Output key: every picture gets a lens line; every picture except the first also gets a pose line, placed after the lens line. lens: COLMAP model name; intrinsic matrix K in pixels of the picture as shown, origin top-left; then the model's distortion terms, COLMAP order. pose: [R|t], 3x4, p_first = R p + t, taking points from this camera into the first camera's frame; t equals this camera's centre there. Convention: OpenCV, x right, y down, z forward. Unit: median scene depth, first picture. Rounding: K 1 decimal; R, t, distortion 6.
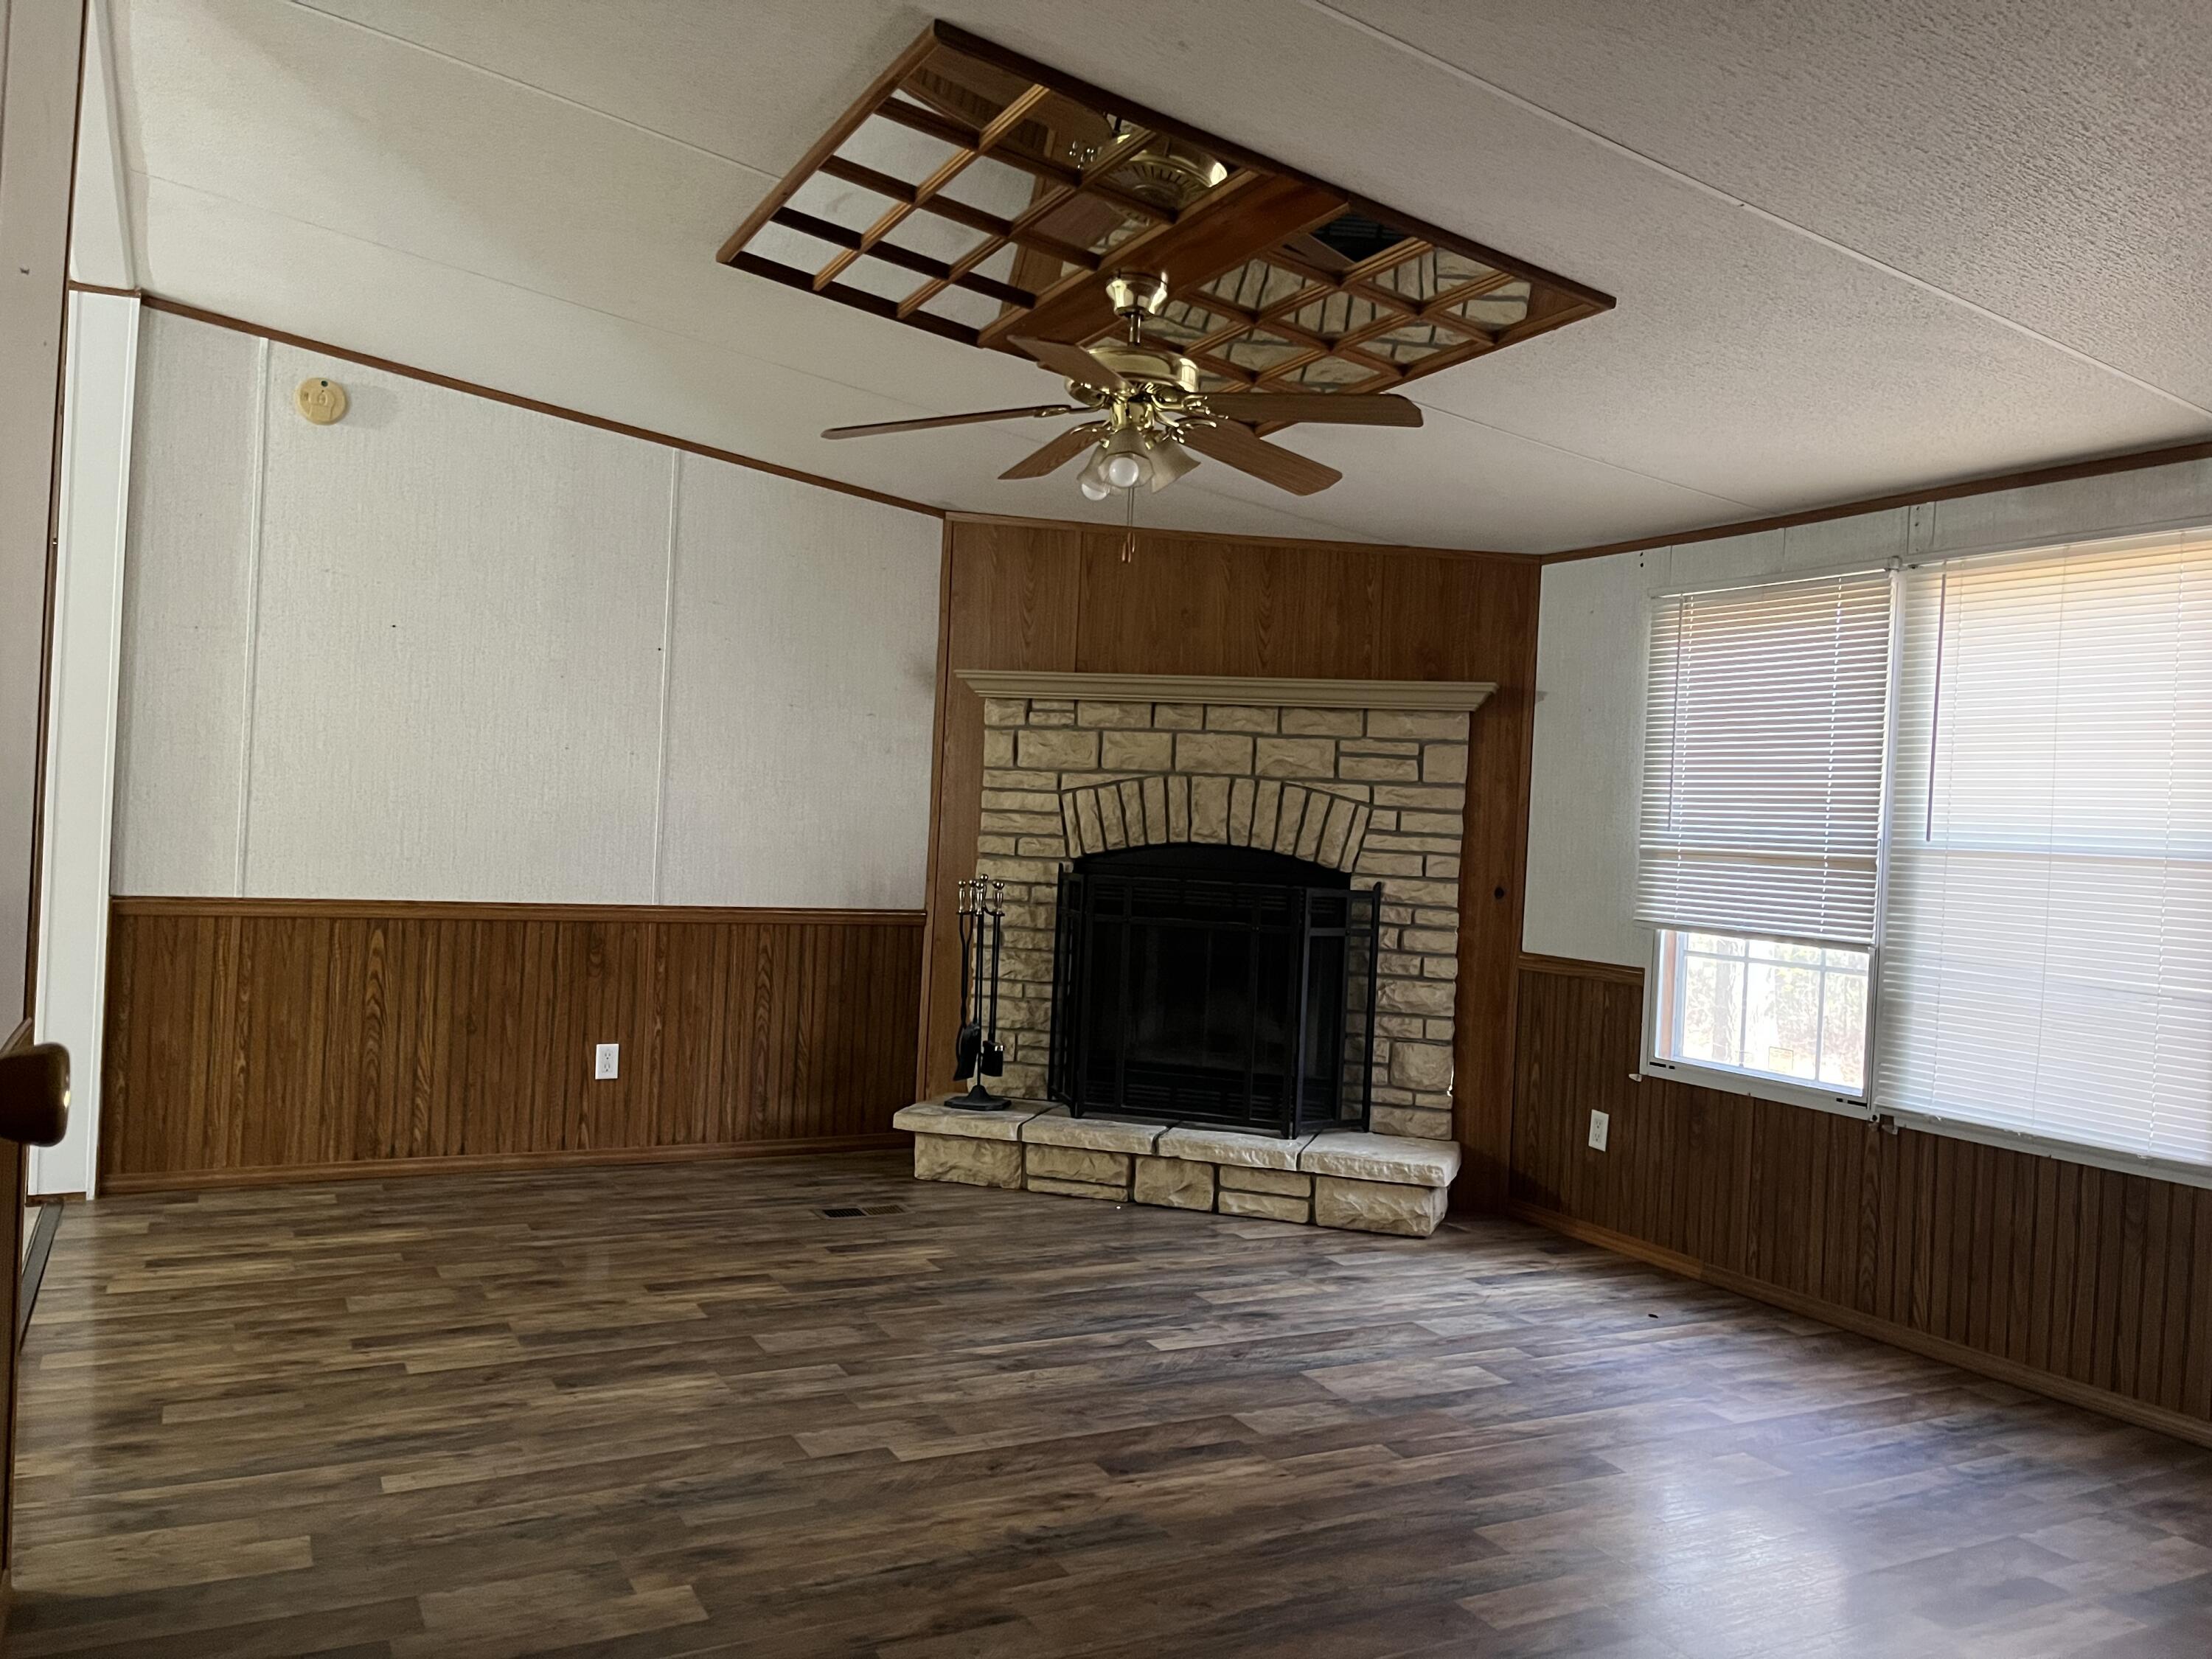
lens RADIAL K [[1681.8, 0, 1110.2], [0, 1681.8, 842.6], [0, 0, 1]] dist [0.066695, -0.068240]
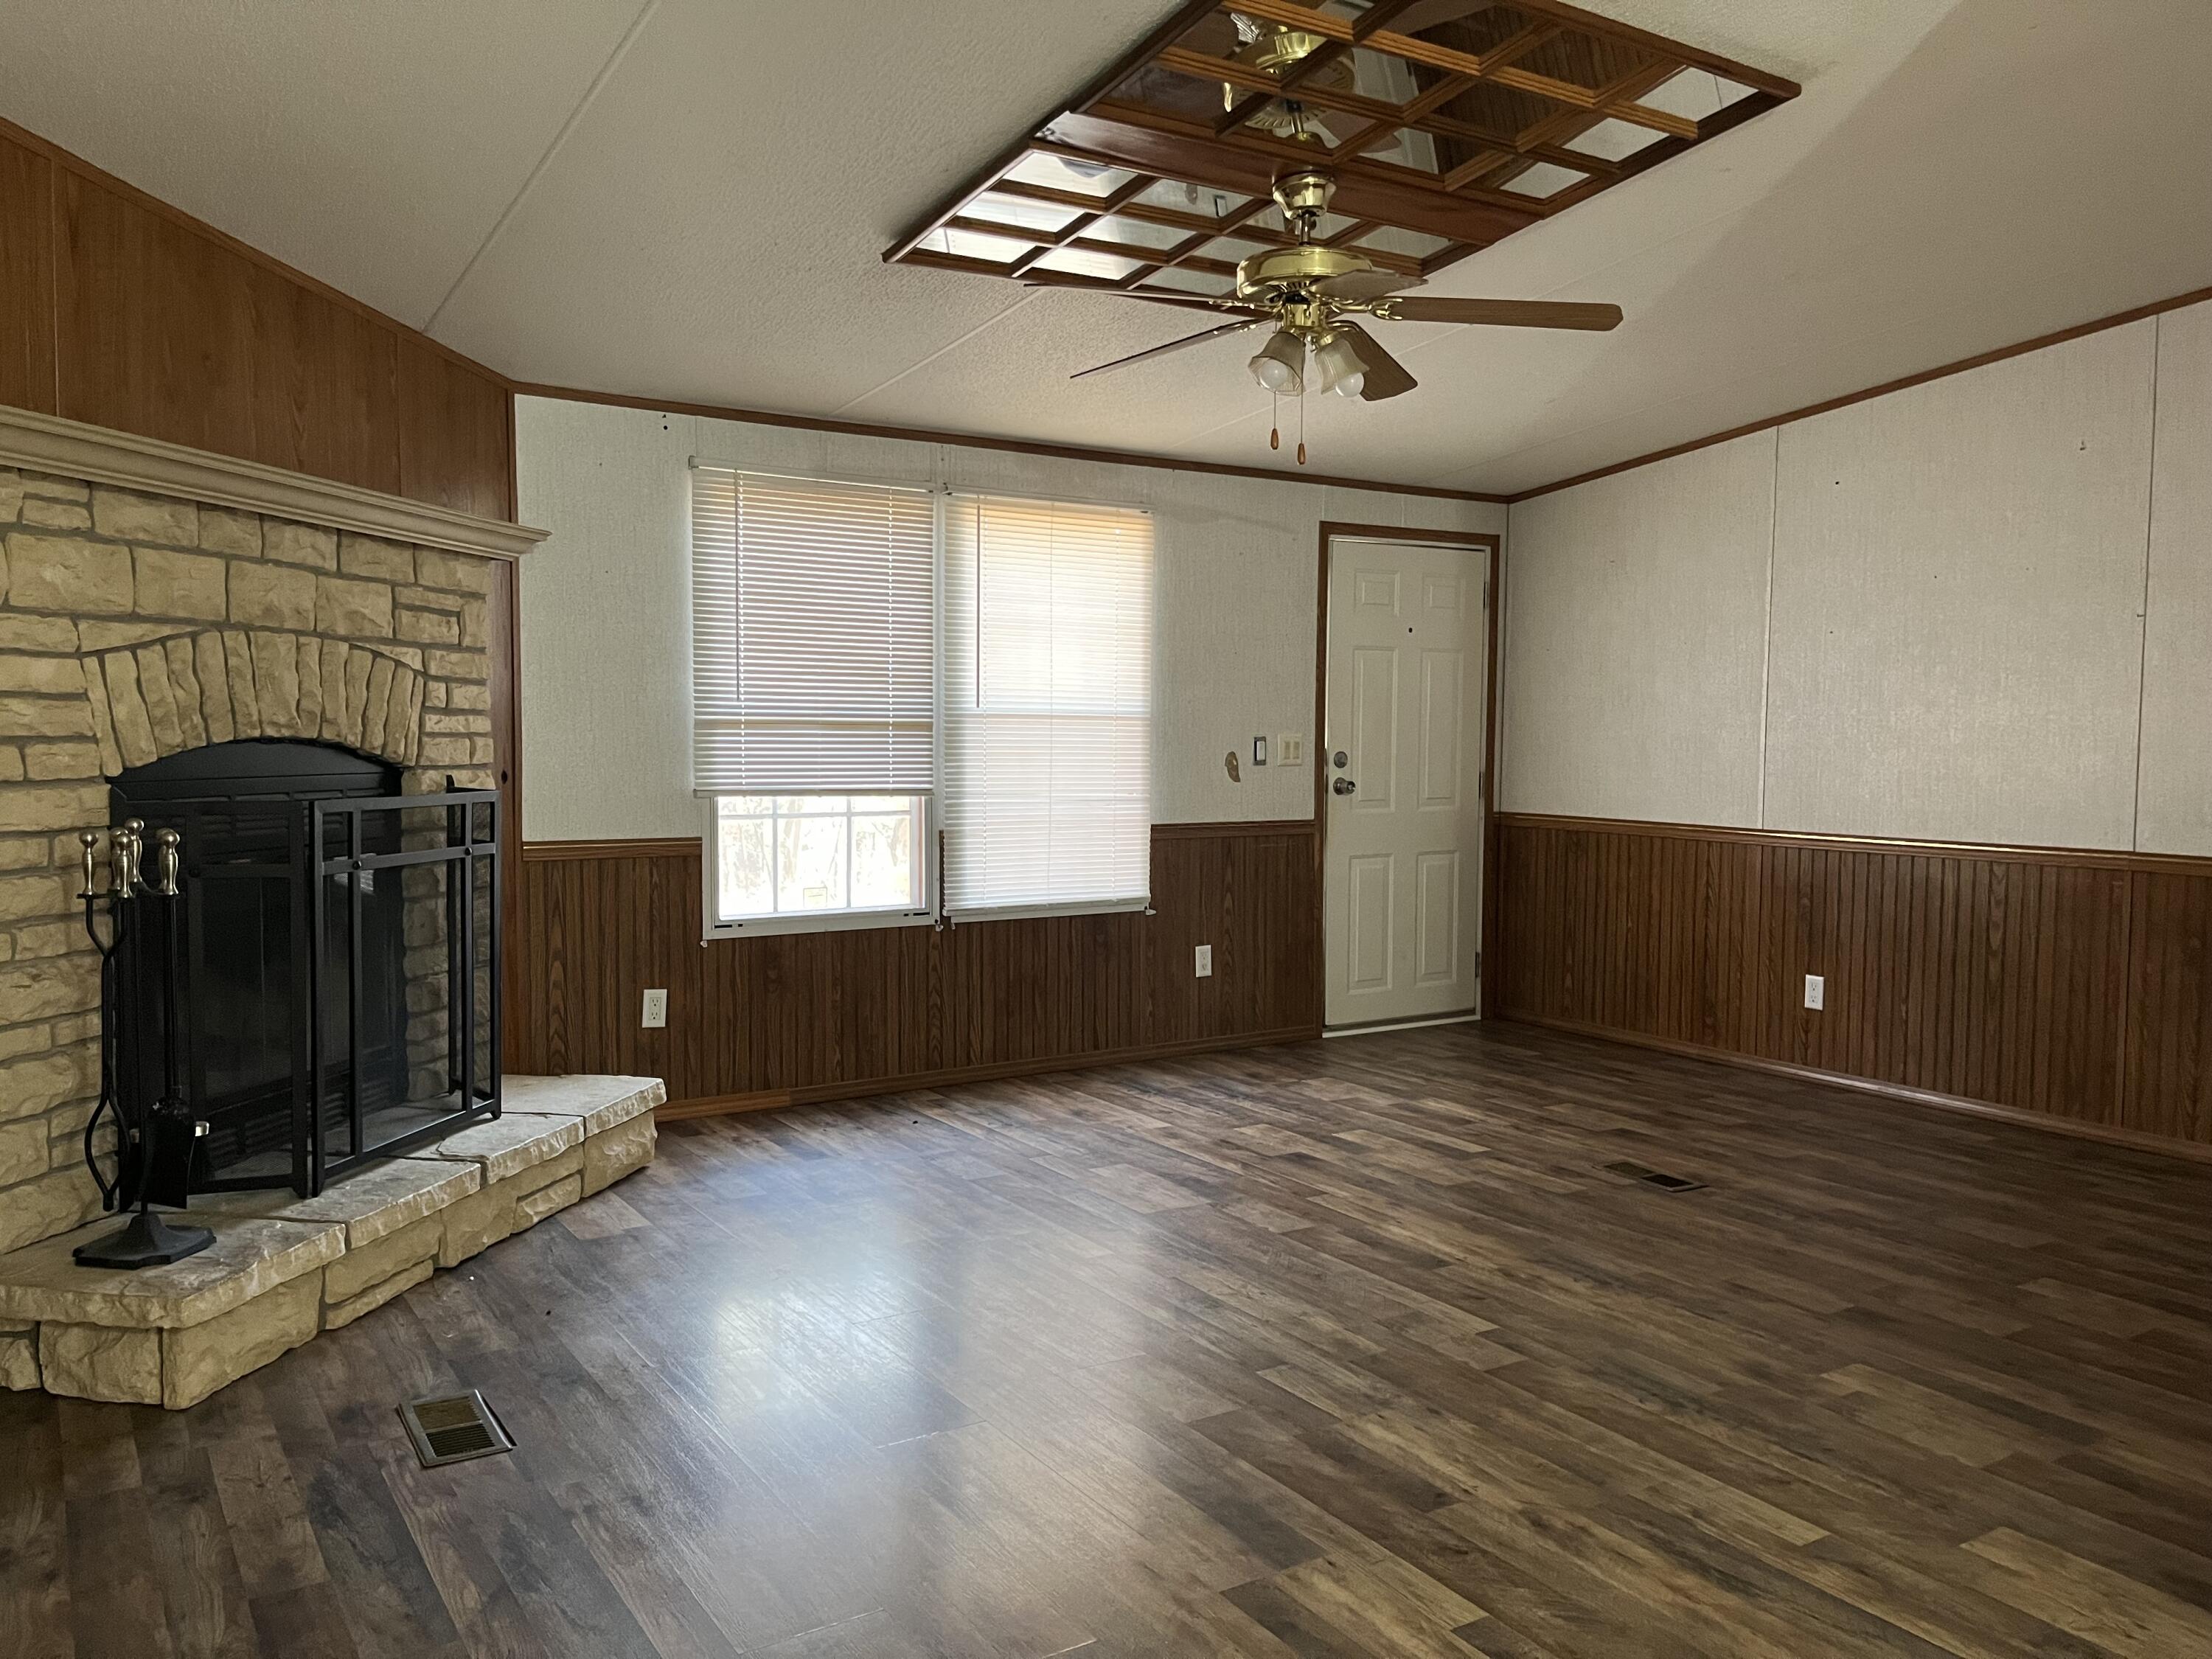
lens RADIAL K [[1681.8, 0, 1110.2], [0, 1681.8, 842.6], [0, 0, 1]] dist [0.066695, -0.068240]
pose [[-0.092751, -0.115884, 0.988923, -0.826616], [-0.002324, 0.993227, 0.116170, -0.047621], [-0.995687, 0.008477, -0.092392, 0.984271]]
